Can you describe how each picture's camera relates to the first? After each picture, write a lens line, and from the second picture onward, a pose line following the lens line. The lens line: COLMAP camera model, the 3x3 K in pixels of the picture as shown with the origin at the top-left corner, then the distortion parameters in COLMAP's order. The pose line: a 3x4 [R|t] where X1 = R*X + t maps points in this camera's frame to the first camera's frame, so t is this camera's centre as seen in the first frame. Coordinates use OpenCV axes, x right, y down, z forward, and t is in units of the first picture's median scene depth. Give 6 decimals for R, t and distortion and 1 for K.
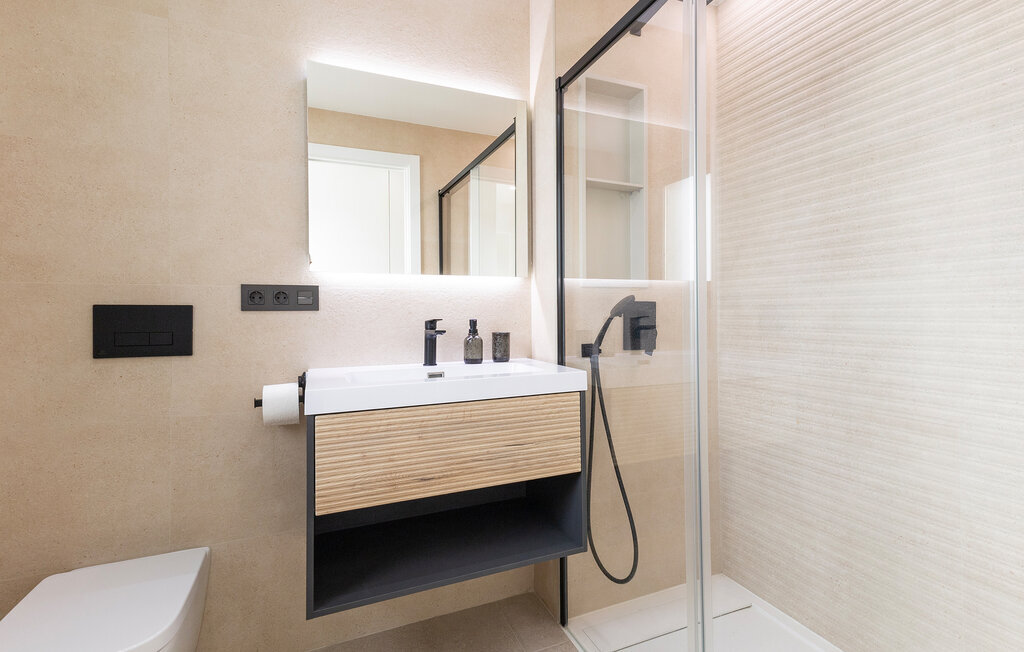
lens RADIAL K [[497.8, 0, 515.5], [0, 497.8, 317.3], [0, 0, 1]] dist [0.028032, -0.003015]
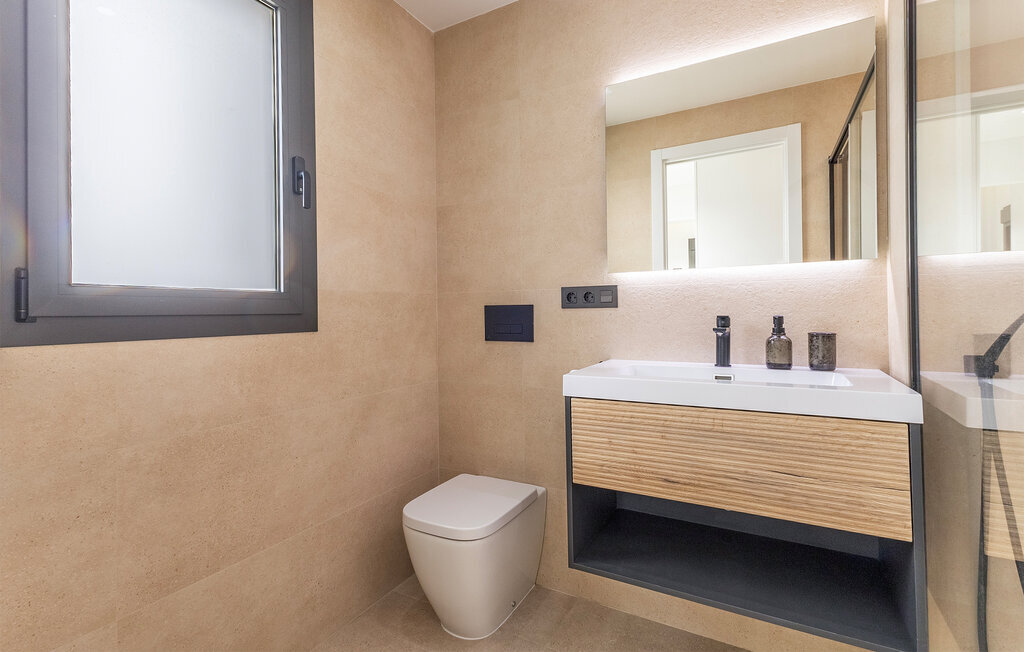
lens RADIAL K [[497.8, 0, 493.0], [0, 497.8, 316.7], [0, 0, 1]] dist [0.028032, -0.003015]
pose [[0.576940, 0.006077, -0.816764, 0.371220], [0.000455, 0.999970, 0.007762, -0.002152], [0.816786, -0.004850, 0.576920, 0.143645]]
